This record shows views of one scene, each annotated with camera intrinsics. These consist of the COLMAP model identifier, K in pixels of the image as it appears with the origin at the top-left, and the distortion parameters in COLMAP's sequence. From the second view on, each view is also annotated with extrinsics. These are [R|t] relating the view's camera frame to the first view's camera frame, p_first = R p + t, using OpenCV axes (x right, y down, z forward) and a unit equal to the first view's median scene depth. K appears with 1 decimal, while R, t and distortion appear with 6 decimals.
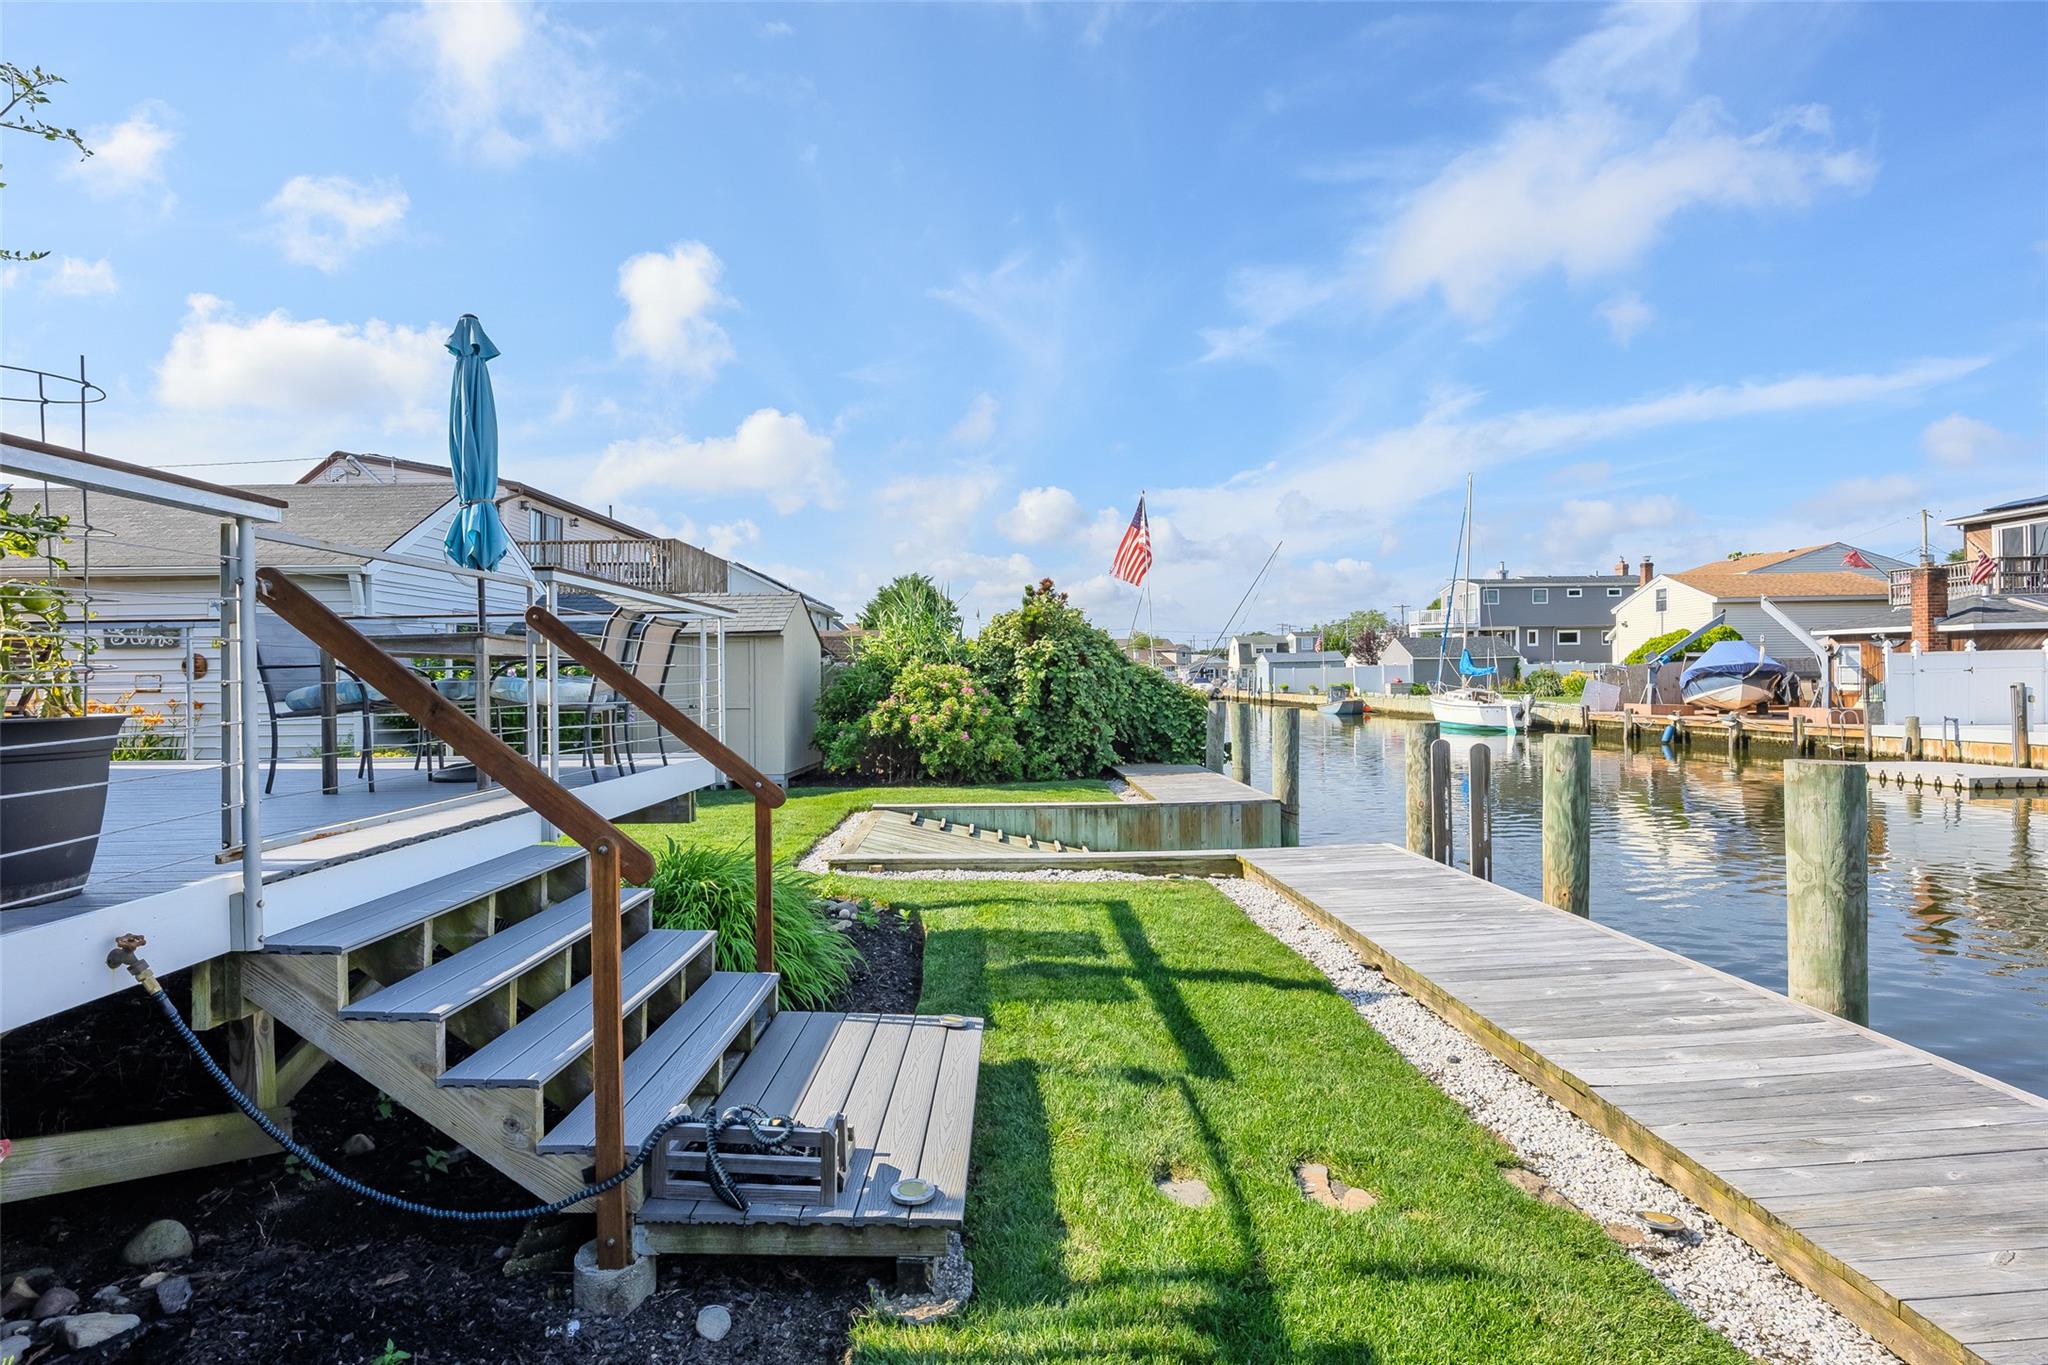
lens RADIAL K [[1005.5, 0, 991.8], [0, 1005.5, 659.3], [0, 0, 1]] dist [-0.010024, 0.000037]
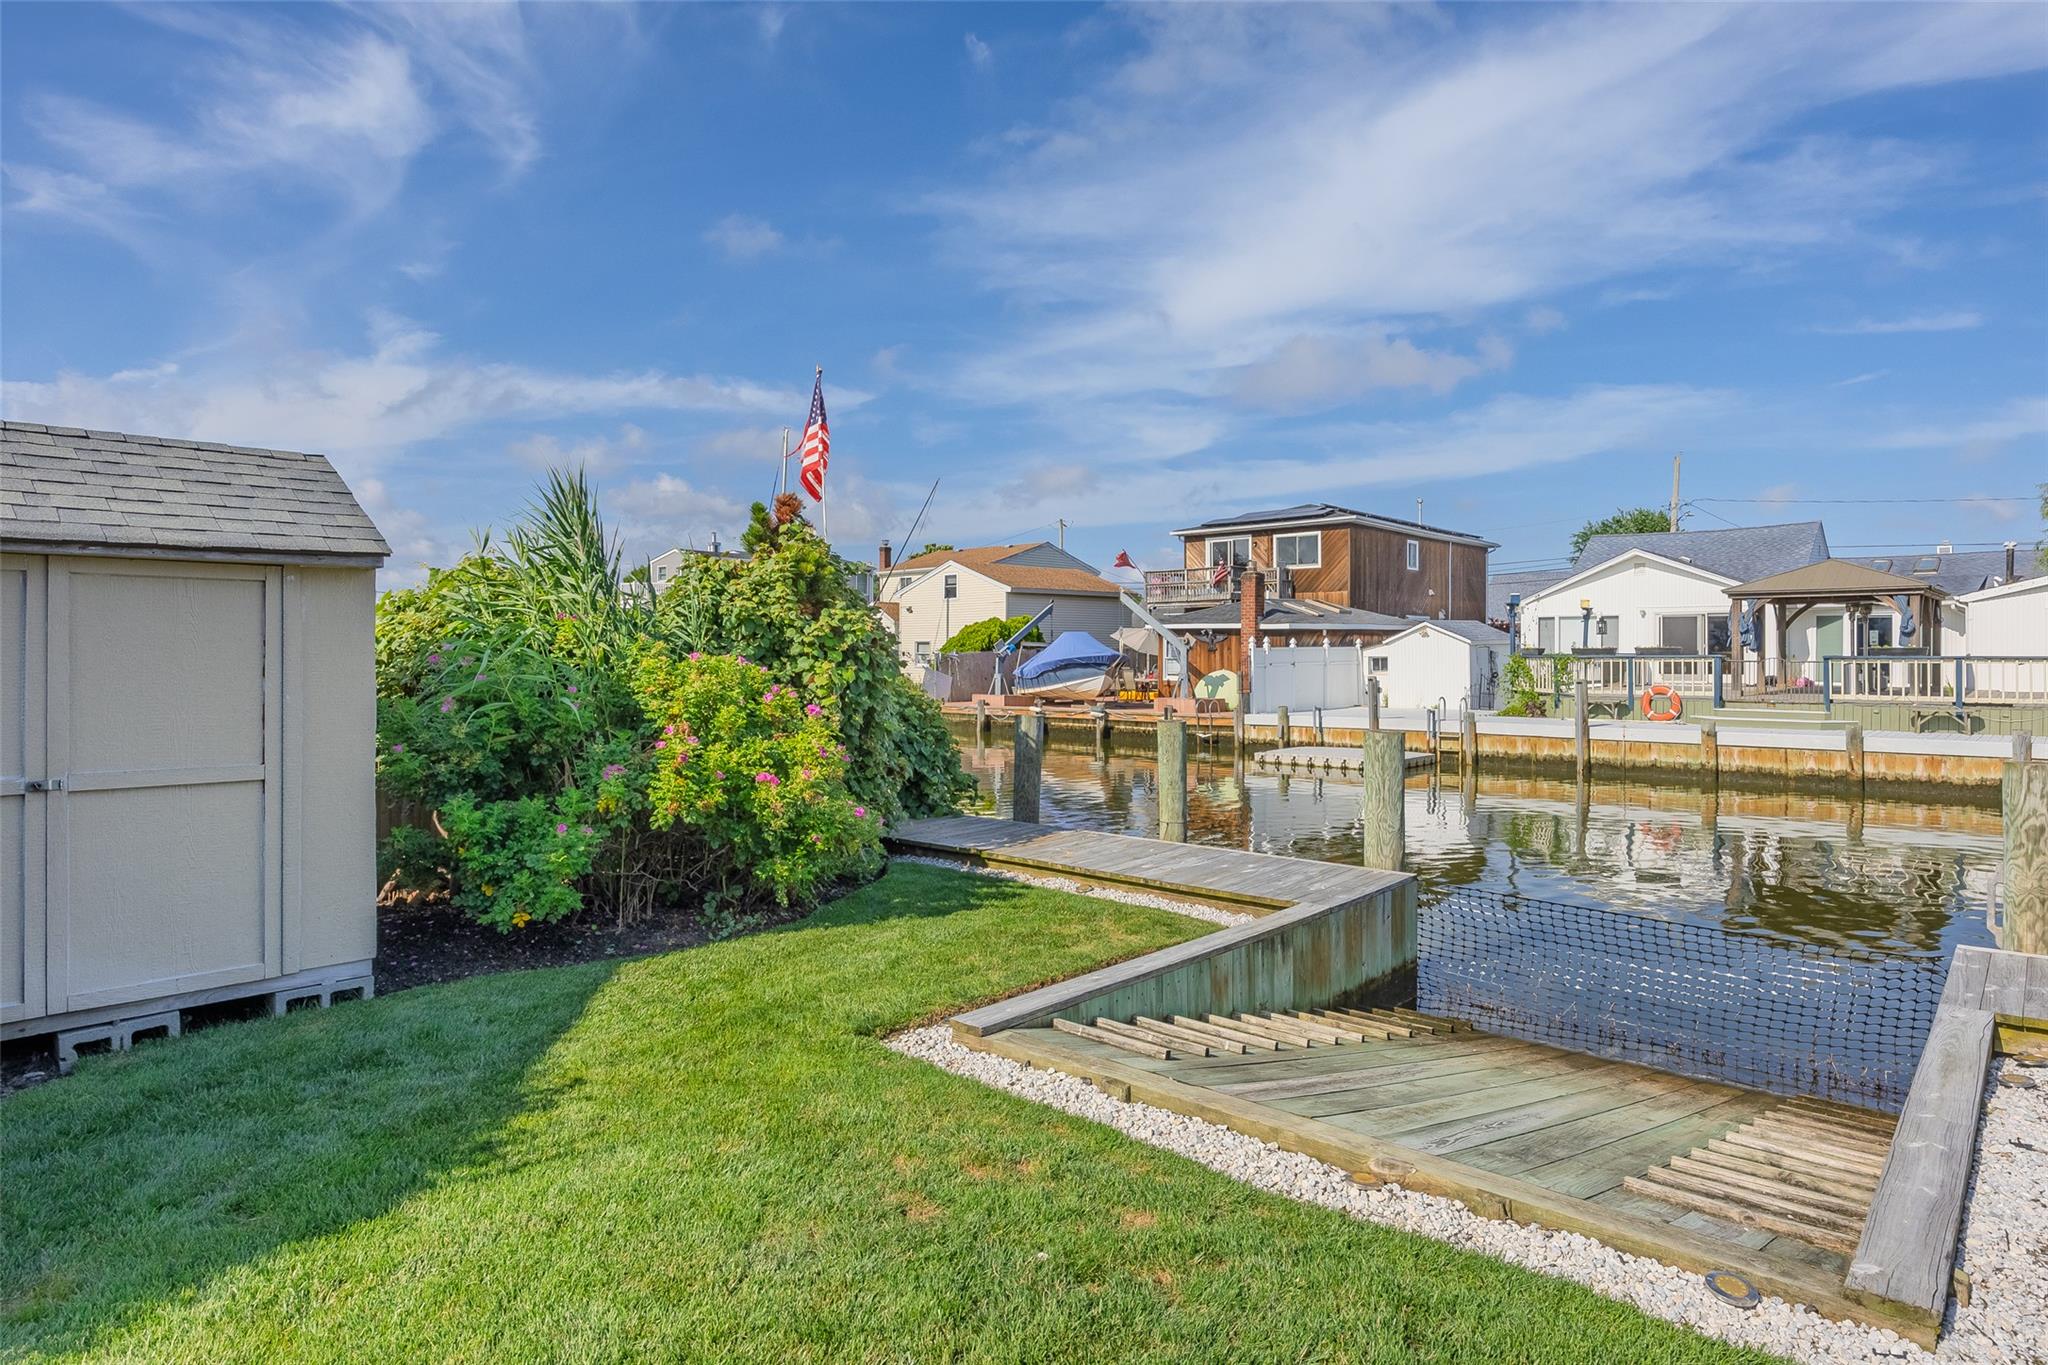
lens RADIAL K [[1158.0, 0, 1025.5], [0, 1158.0, 644.7], [0, 0, 1]] dist [0.004385, -0.000924]
pose [[0.671840, 0.017287, 0.740495, -0.183079], [-0.022116, 0.999750, -0.003273, -0.000469], [-0.740366, -0.014178, 0.672054, 0.285482]]
